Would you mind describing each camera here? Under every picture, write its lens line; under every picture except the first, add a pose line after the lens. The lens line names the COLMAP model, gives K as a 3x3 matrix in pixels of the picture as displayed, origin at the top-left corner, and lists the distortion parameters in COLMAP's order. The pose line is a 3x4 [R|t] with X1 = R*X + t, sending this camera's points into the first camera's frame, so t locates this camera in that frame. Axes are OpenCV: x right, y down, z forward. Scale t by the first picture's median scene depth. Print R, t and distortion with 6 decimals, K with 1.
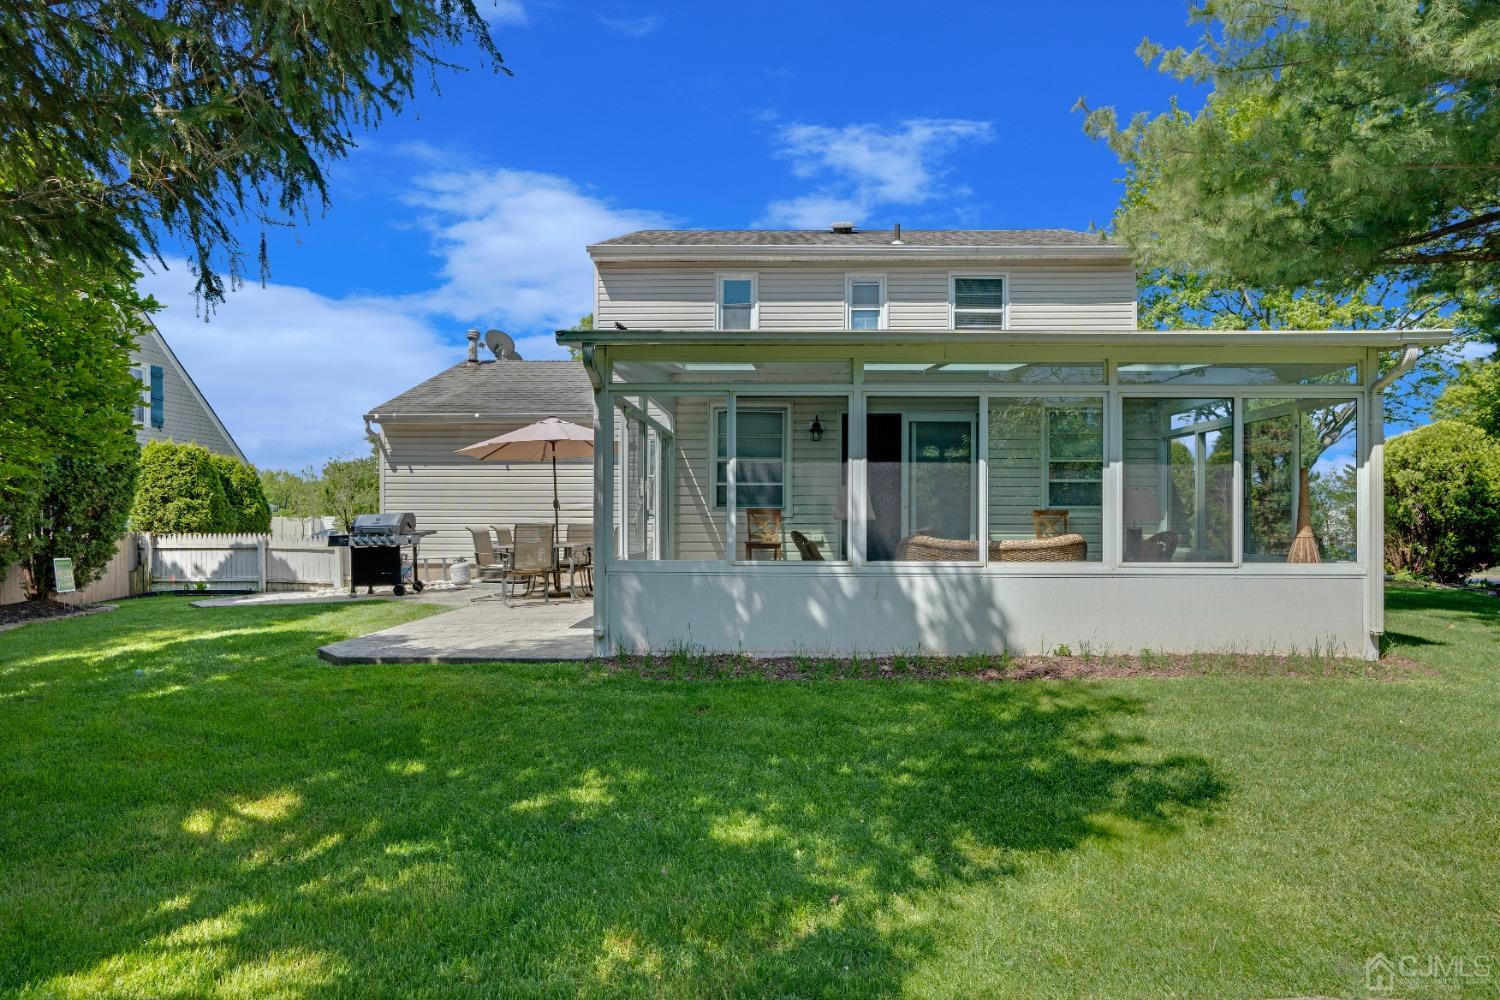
lens RADIAL K [[712.6, 0, 732.7], [0, 712.6, 496.3], [0, 0, 1]] dist [-0.014513, 0.000517]
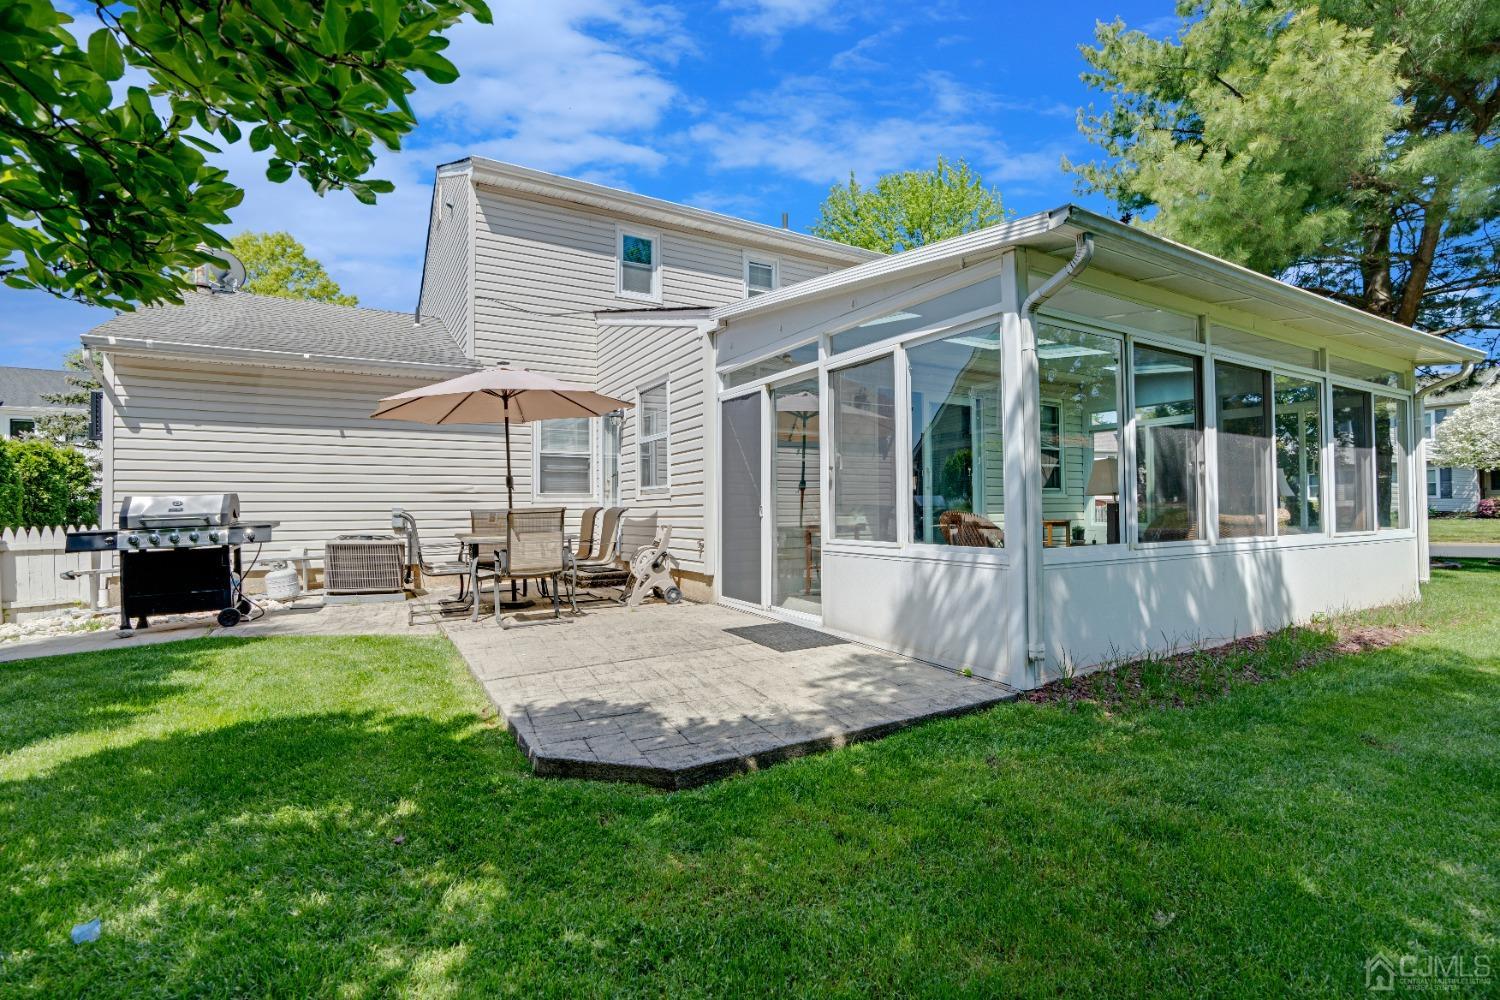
lens RADIAL K [[640.0, 0, 744.6], [0, 640.0, 496.0], [0, 0, 1]] dist [-0.012106, 0.000124]
pose [[0.865344, -0.000509, 0.501178, -0.283004], [-0.008155, 0.999853, 0.015097, 0.010207], [-0.501112, -0.017151, 0.865212, 0.227683]]
